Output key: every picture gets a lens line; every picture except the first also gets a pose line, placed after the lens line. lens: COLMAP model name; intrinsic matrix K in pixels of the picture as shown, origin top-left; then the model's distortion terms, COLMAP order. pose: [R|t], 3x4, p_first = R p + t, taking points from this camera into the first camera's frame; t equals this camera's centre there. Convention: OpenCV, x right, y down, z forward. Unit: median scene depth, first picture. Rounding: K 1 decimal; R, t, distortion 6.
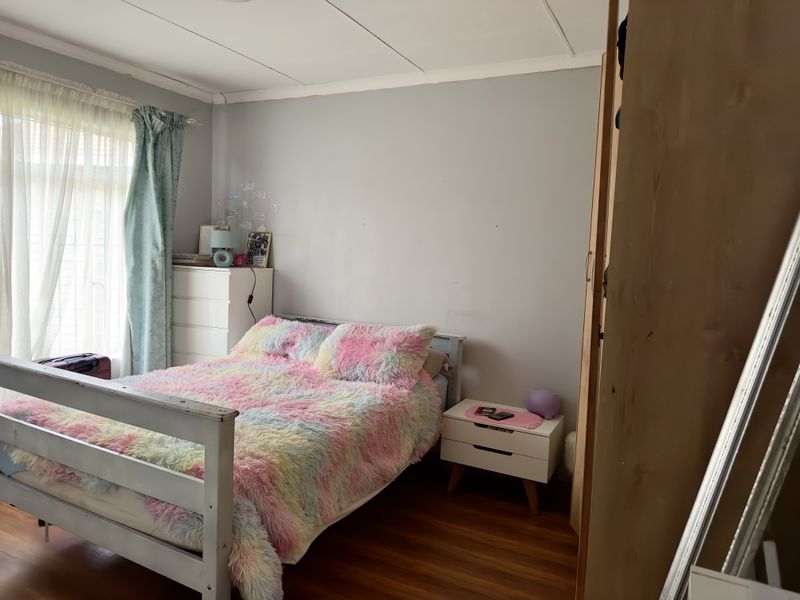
lens RADIAL K [[560.5, 0, 407.8], [0, 560.5, 295.5], [0, 0, 1]] dist [0.088338, -0.129344]
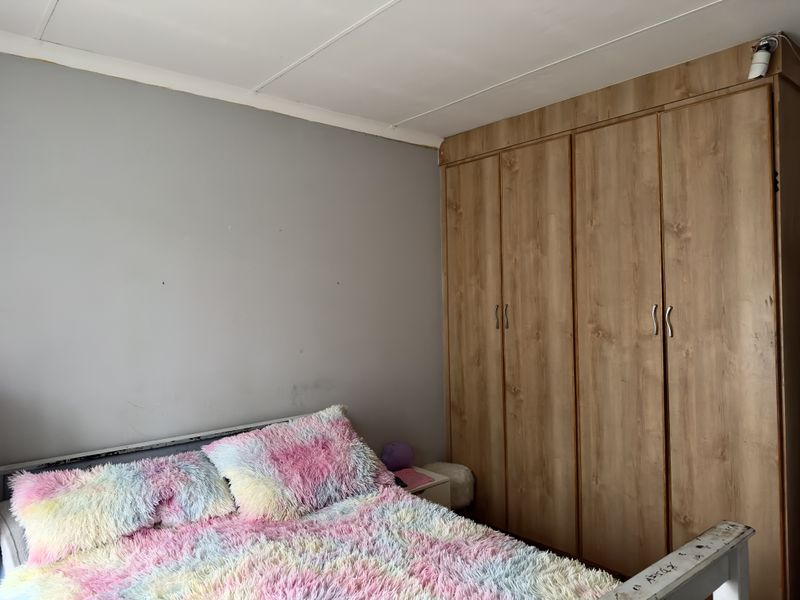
lens RADIAL K [[560.5, 0, 407.8], [0, 560.5, 295.5], [0, 0, 1]] dist [0.088338, -0.129344]
pose [[0.379553, -0.046030, 0.924024, -0.637362], [0.107373, 0.994204, 0.005422, -0.096323], [-0.918918, 0.097157, 0.382295, 0.540630]]
